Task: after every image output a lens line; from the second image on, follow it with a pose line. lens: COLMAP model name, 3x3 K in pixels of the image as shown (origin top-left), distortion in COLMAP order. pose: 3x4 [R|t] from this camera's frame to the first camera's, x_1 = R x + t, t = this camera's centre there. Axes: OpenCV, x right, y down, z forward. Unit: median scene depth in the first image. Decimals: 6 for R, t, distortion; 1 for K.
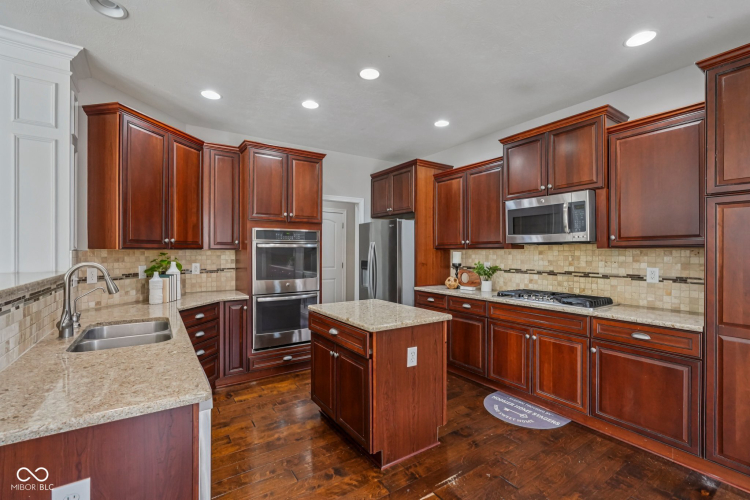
lens RADIAL K [[332.4, 0, 372.4], [0, 332.4, 251.5], [0, 0, 1]] dist [-0.007320, 0.003836]
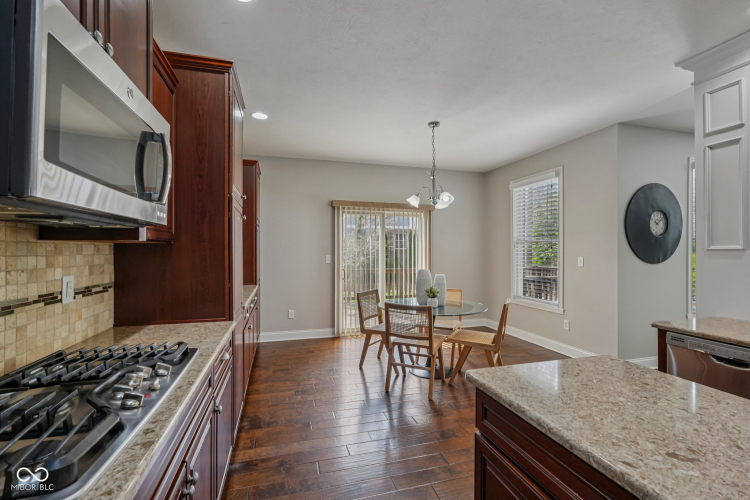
lens RADIAL K [[332.4, 0, 375.7], [0, 332.4, 249.2], [0, 0, 1]] dist [-0.007320, 0.003836]
pose [[-0.956817, -0.002673, 0.290679, 0.186565], [-0.005285, 0.999952, -0.008200, 0.005882], [-0.290643, -0.009382, -0.956786, 1.305229]]
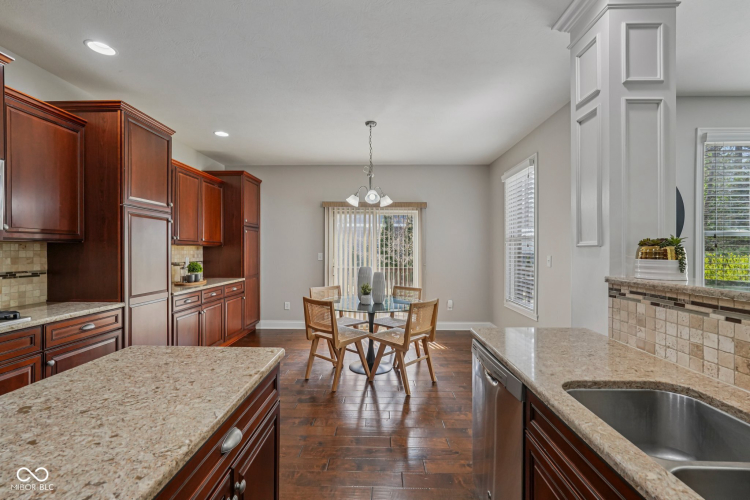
lens RADIAL K [[332.4, 0, 377.1], [0, 332.4, 248.3], [0, 0, 1]] dist [-0.007320, 0.003836]
pose [[-0.824901, -0.002608, 0.565271, -0.419973], [-0.006737, 0.999964, -0.005218, 0.006452], [-0.565237, -0.008113, -0.824889, 1.066837]]
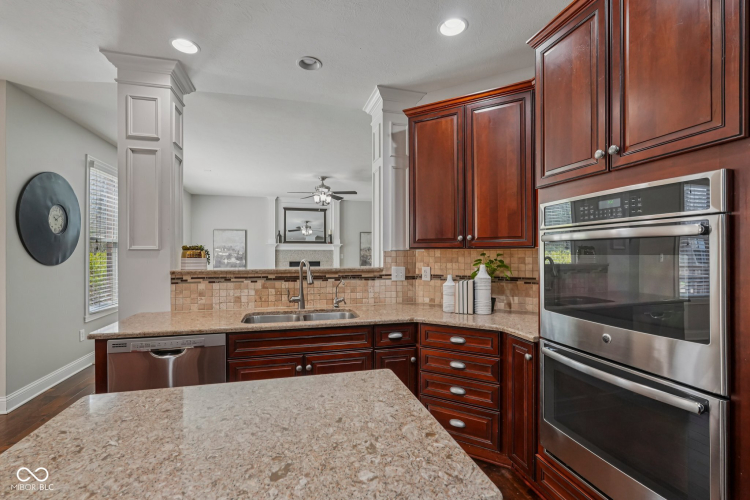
lens RADIAL K [[332.4, 0, 373.4], [0, 332.4, 252.4], [0, 0, 1]] dist [-0.007320, 0.003836]
pose [[-0.318844, -0.001830, -0.947805, 0.239110], [0.000382, 0.999998, -0.002059, 0.005137], [0.947807, -0.001019, -0.318843, 1.132092]]
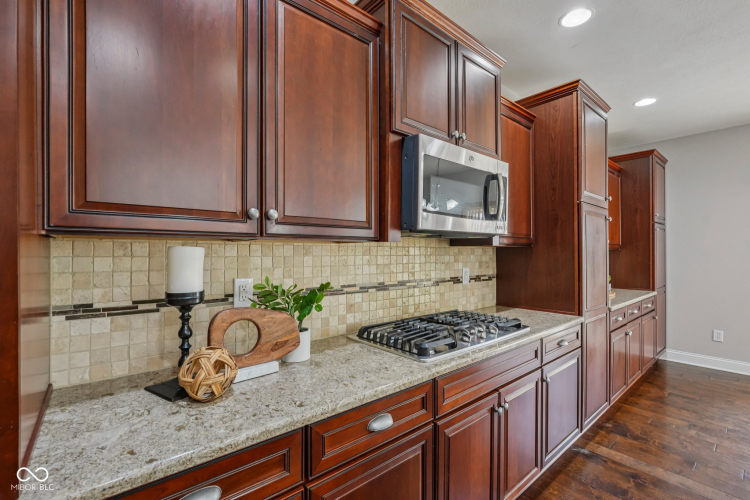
lens RADIAL K [[332.4, 0, 373.1], [0, 332.4, 253.0], [0, 0, 1]] dist [-0.007320, 0.003836]
pose [[-0.124842, -0.003936, 0.992169, -0.025219], [-0.004191, 0.999985, 0.003439, 0.006147], [-0.992168, -0.003729, -0.124857, 1.293482]]
